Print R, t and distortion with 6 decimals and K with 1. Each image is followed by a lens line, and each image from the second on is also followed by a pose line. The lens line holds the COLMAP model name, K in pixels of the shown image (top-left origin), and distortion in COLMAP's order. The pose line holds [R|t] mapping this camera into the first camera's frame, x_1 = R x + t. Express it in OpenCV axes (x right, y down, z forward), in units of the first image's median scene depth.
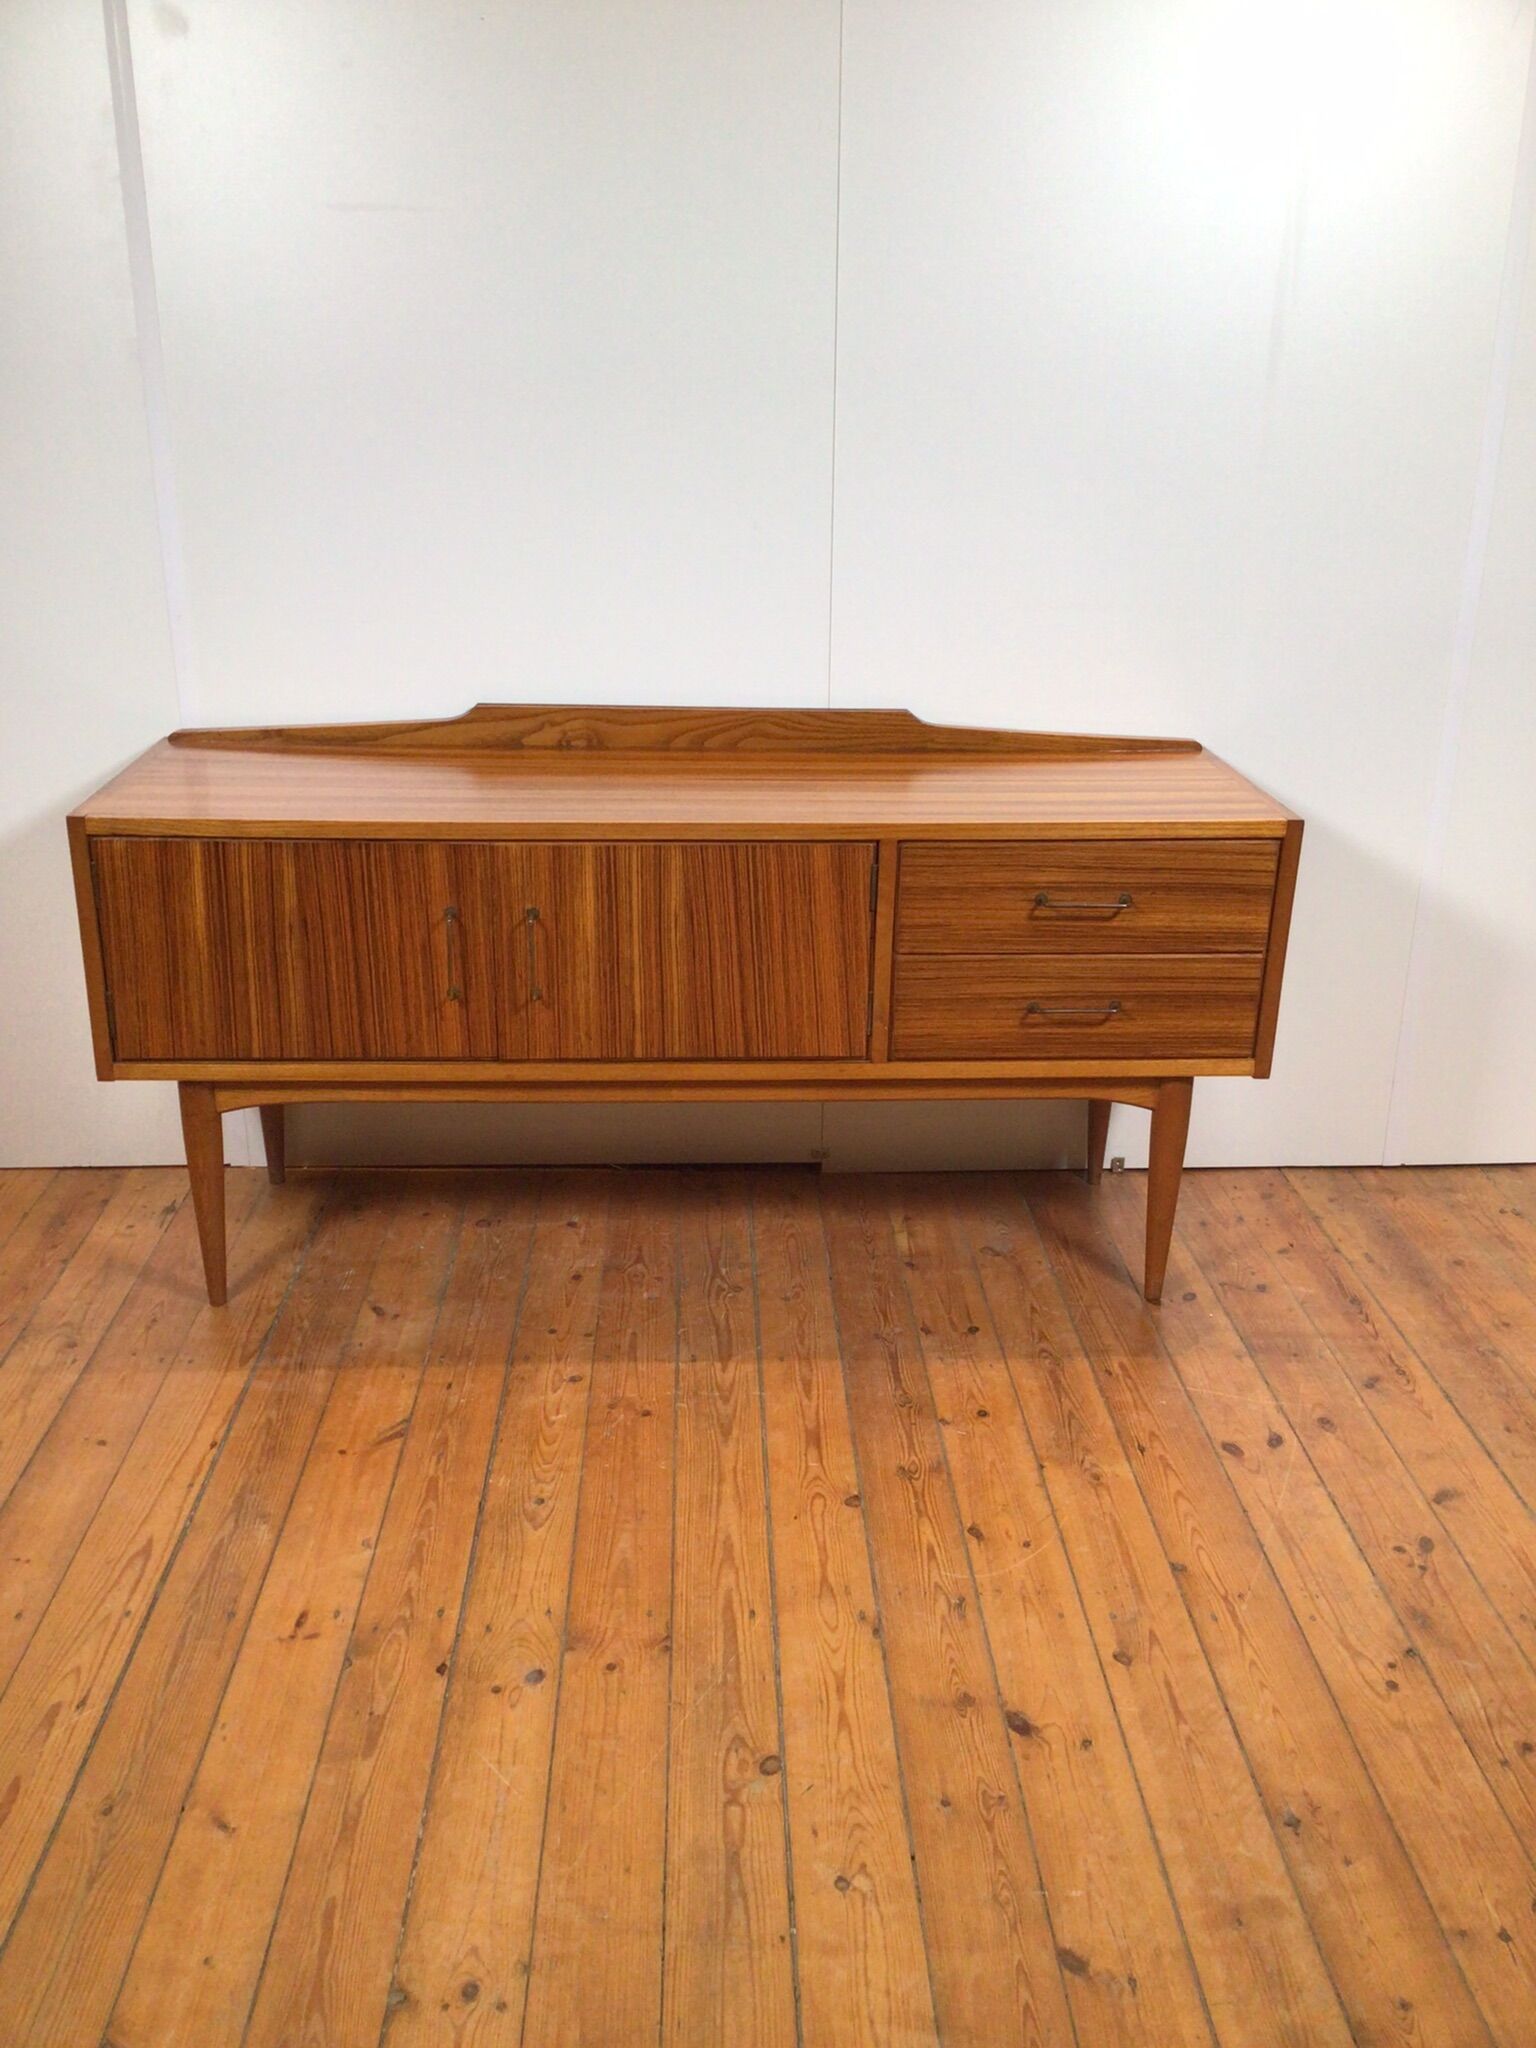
lens RADIAL K [[1831.9, 0, 739.6], [0, 1831.9, 1026.8], [0, 0, 1]] dist [0.137489, -0.263753]
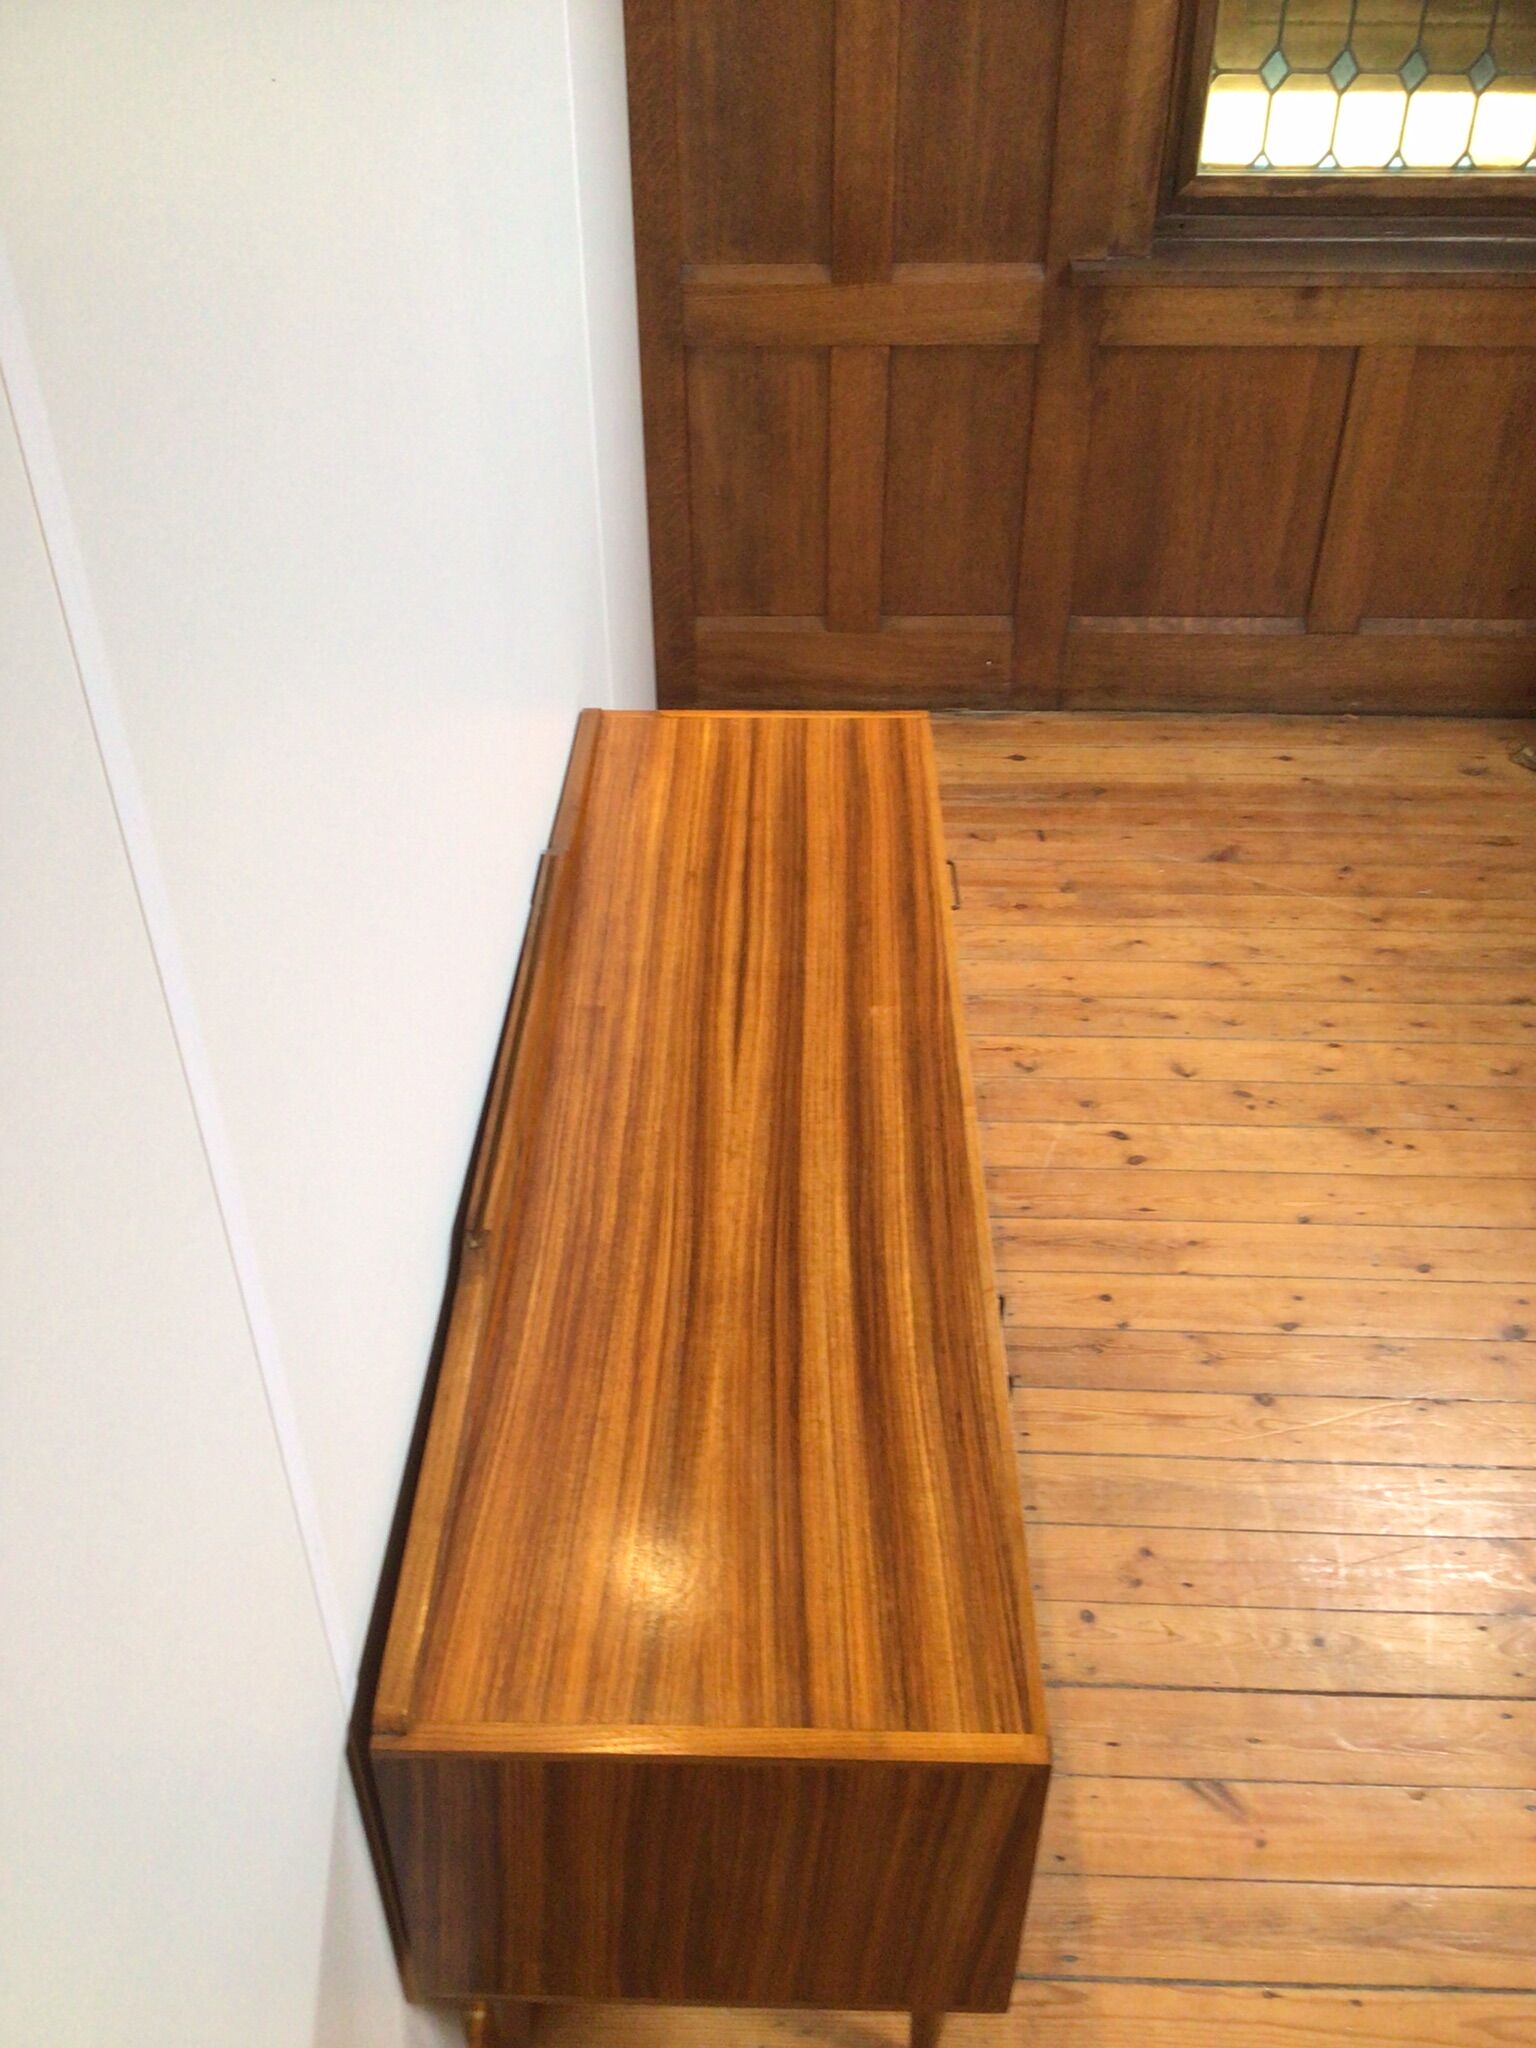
lens RADIAL K [[1848.9, 0, 753.7], [0, 1848.9, 1029.0], [0, 0, 1]] dist [0.131789, -0.244275]
pose [[0.055558, -0.614667, 0.786827, -0.656392], [0.349939, 0.750046, 0.561225, -0.609945], [-0.935124, 0.244161, 0.256767, 0.858341]]
